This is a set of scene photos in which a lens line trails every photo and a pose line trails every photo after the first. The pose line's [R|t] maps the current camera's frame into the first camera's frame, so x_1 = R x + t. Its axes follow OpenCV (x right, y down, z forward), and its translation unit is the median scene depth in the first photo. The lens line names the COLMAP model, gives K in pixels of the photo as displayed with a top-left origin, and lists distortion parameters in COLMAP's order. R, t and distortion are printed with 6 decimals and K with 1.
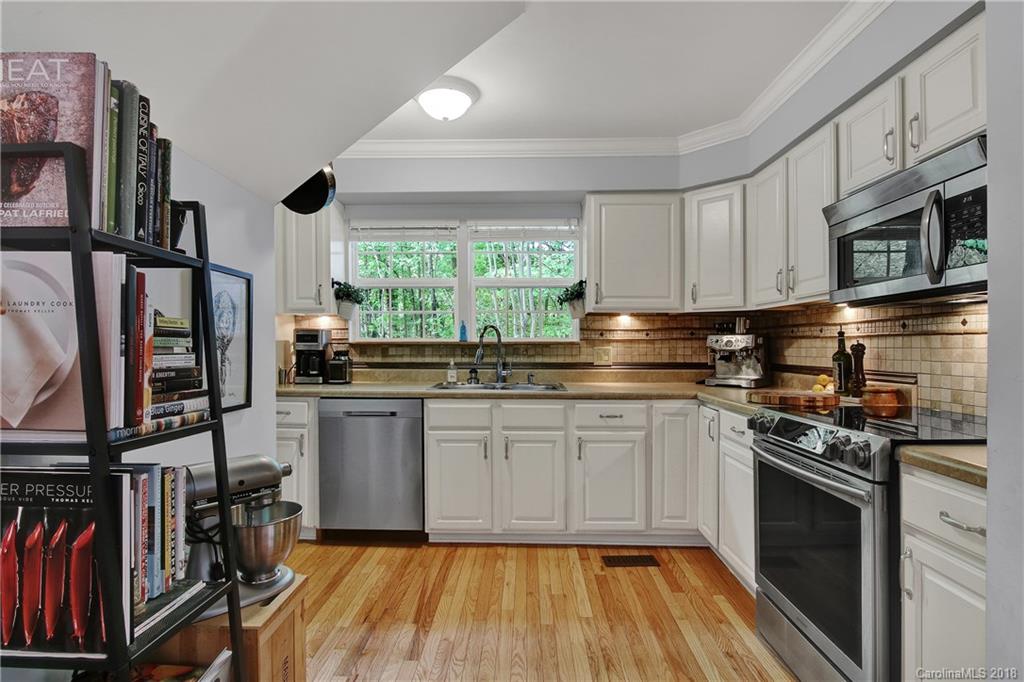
lens RADIAL K [[528.9, 0, 497.5], [0, 528.9, 338.8], [0, 0, 1]] dist [-0.003772, -0.004382]
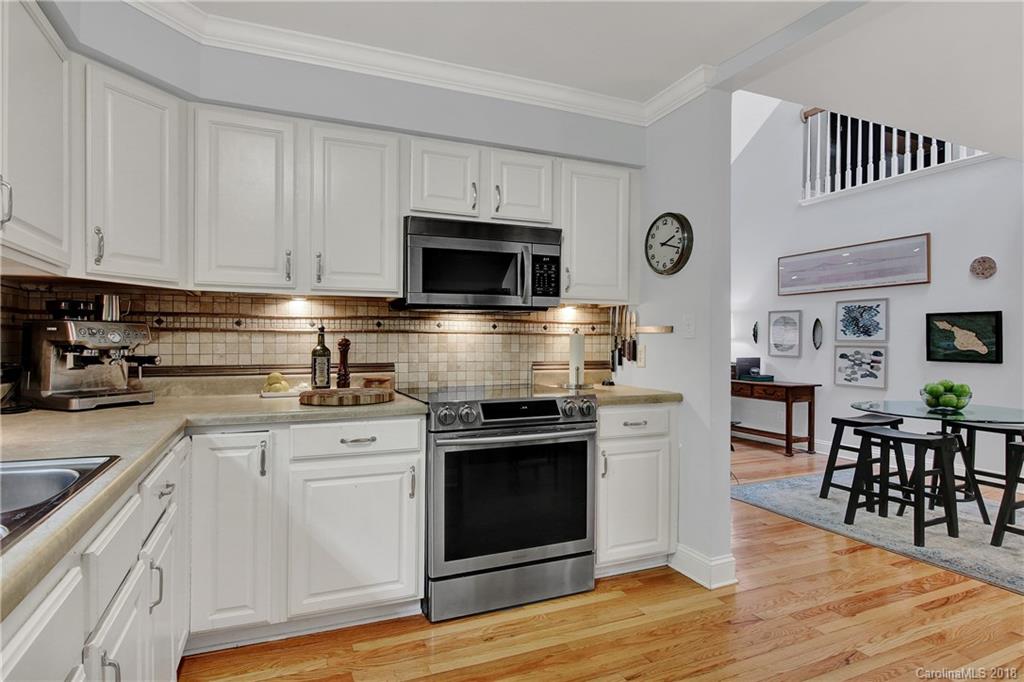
lens RADIAL K [[528.9, 0, 510.9], [0, 528.9, 339.5], [0, 0, 1]] dist [-0.003772, -0.004382]
pose [[-0.431076, 0.000177, 0.902316, -0.461878], [-0.014229, 0.999874, -0.006994, 0.014210], [-0.902203, -0.015854, -0.431019, 1.260828]]
